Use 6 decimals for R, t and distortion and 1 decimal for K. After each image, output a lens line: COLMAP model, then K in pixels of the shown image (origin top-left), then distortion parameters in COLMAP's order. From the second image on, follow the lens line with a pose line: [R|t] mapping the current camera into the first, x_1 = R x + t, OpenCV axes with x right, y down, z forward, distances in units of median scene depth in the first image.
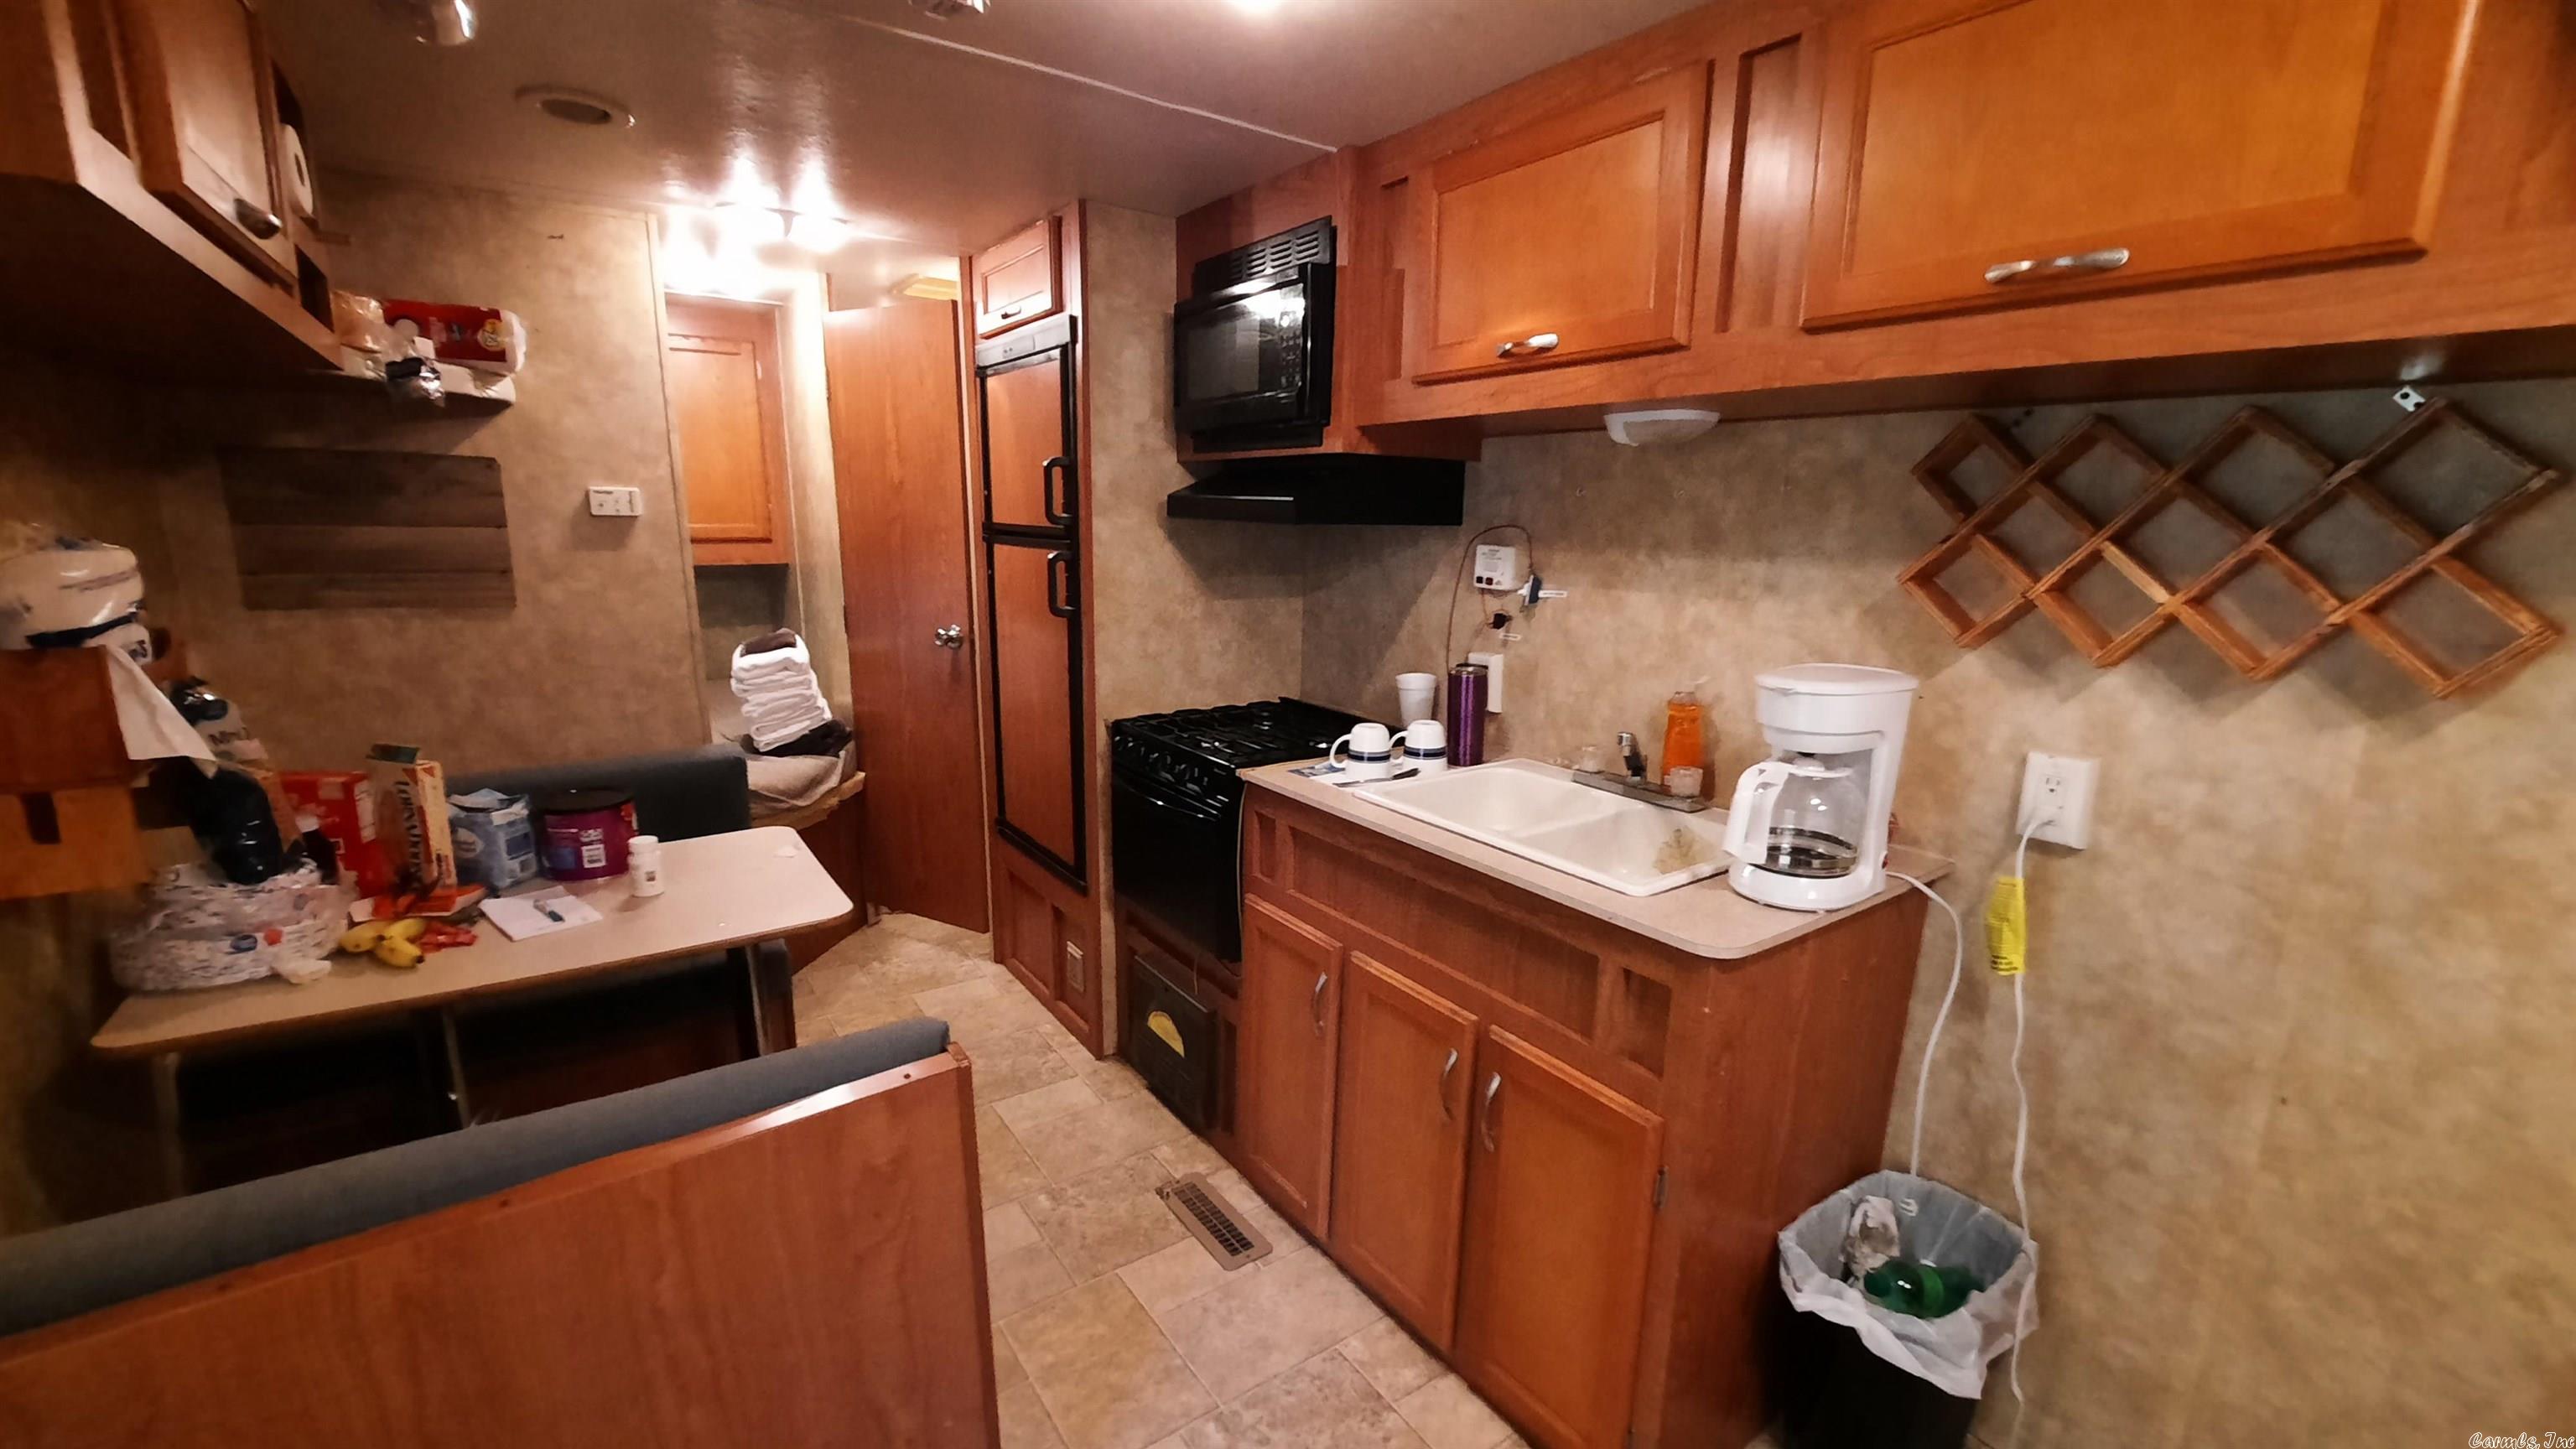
lens RADIAL K [[1011.2, 0, 1291.8], [0, 1011.2, 742.5], [0, 0, 1]] dist [-0.021555, -0.000082]
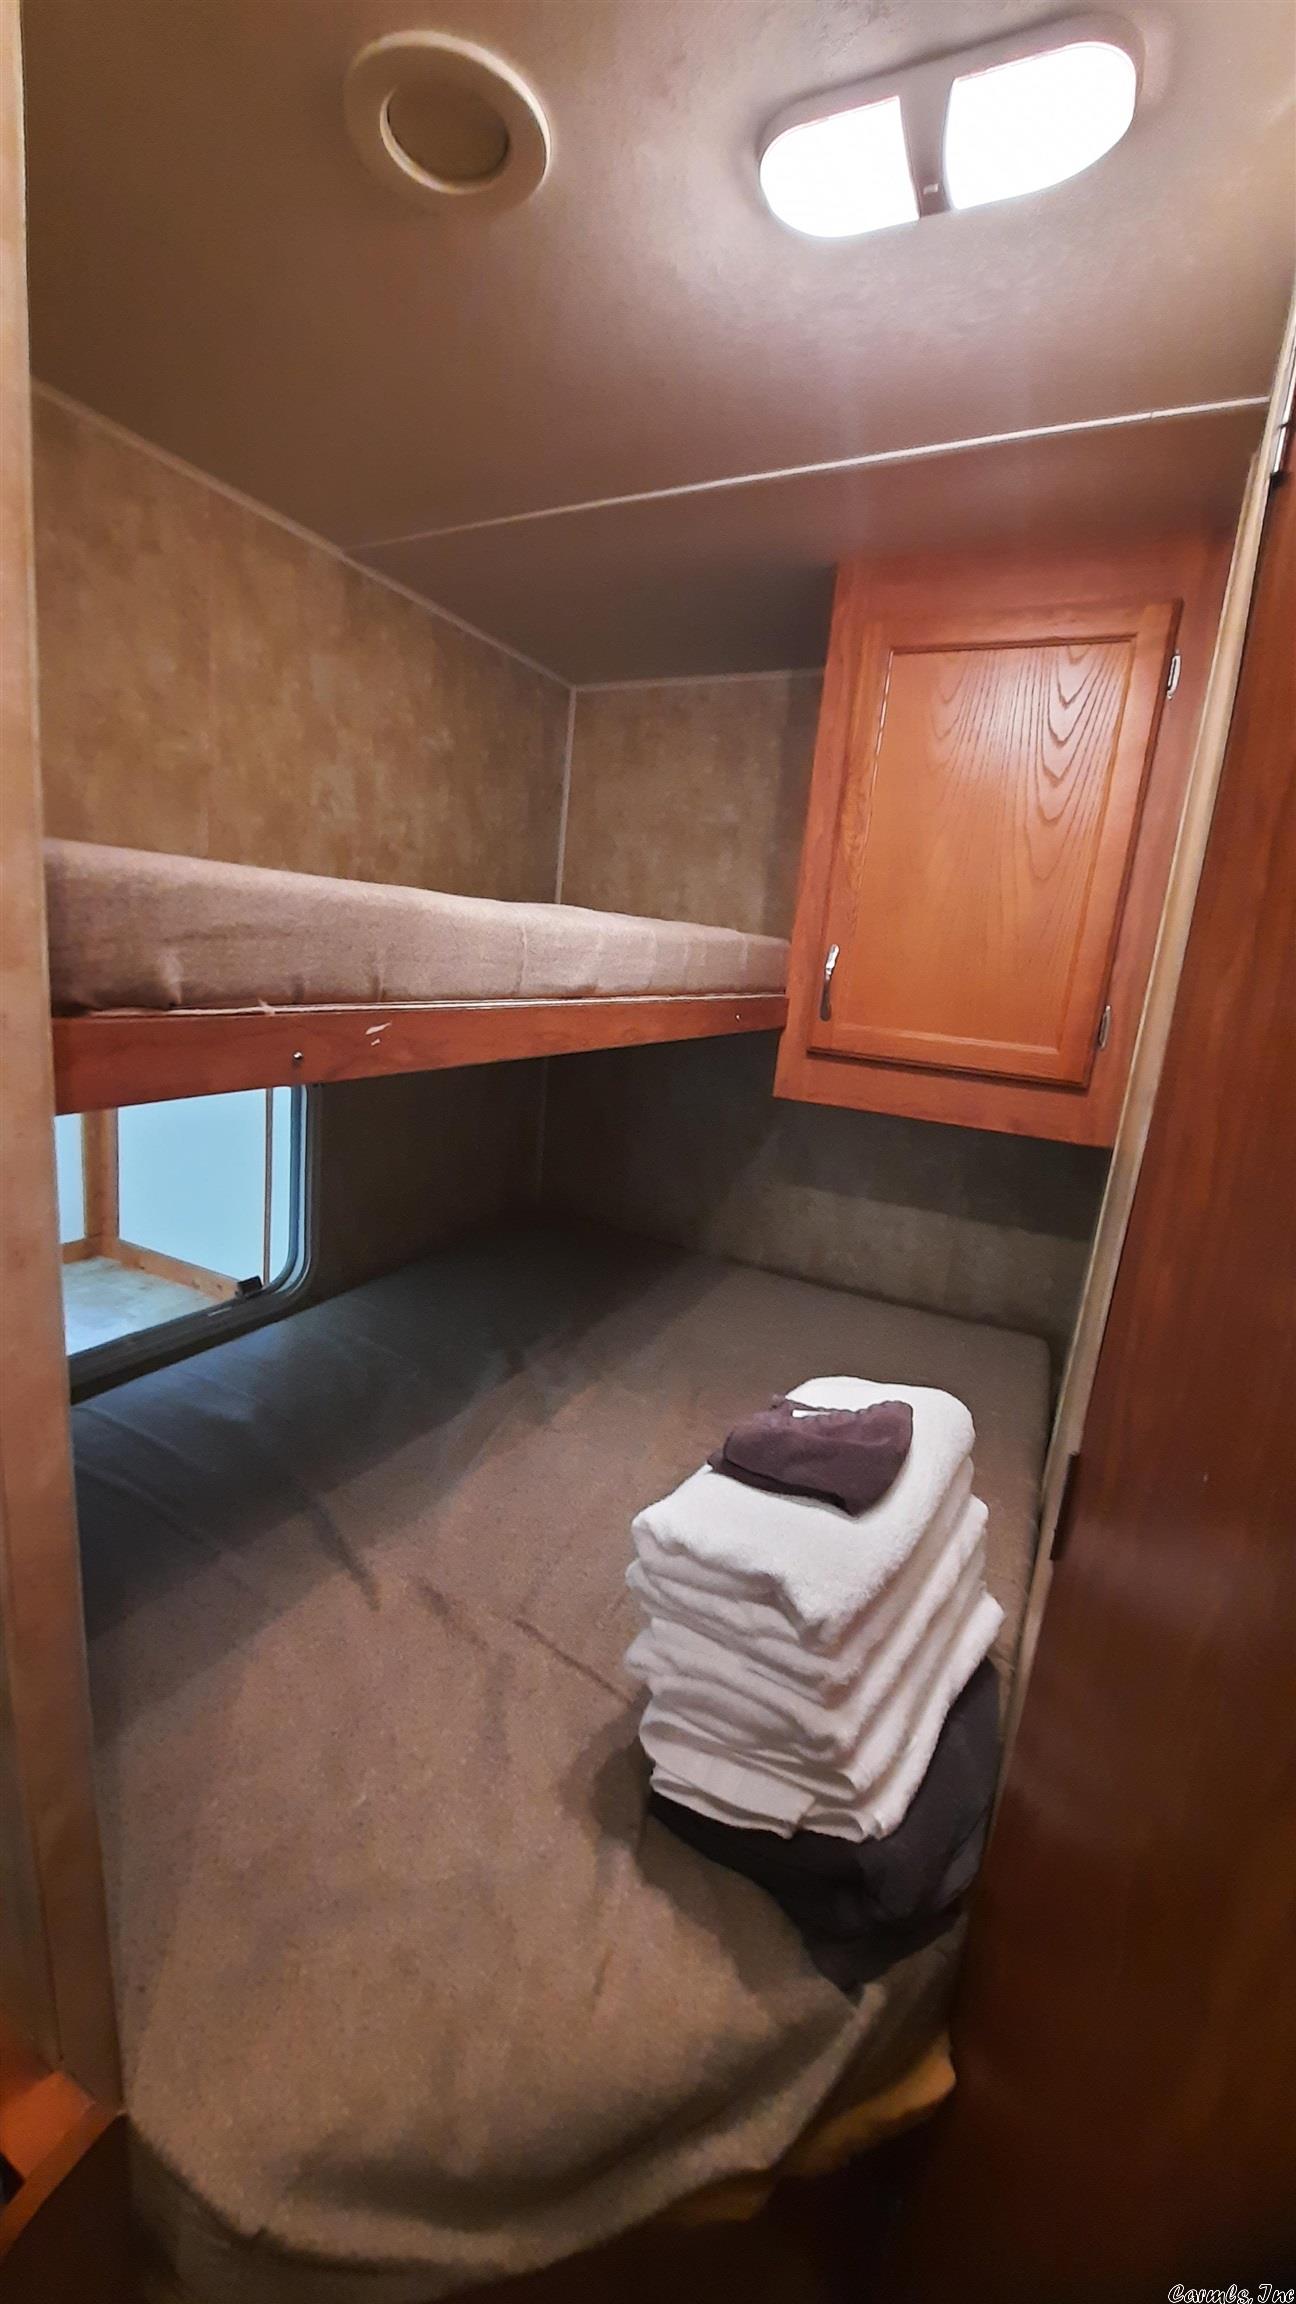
lens RADIAL K [[904.4, 0, 648.0], [0, 904.4, 1152.0], [0, 0, 1]] dist [-0.021555, -0.000082]
pose [[0.451998, 0.214298, -0.865895, -0.557927], [-0.277057, 0.956431, 0.092081, -0.329323], [0.847902, 0.198282, 0.491677, 1.370736]]
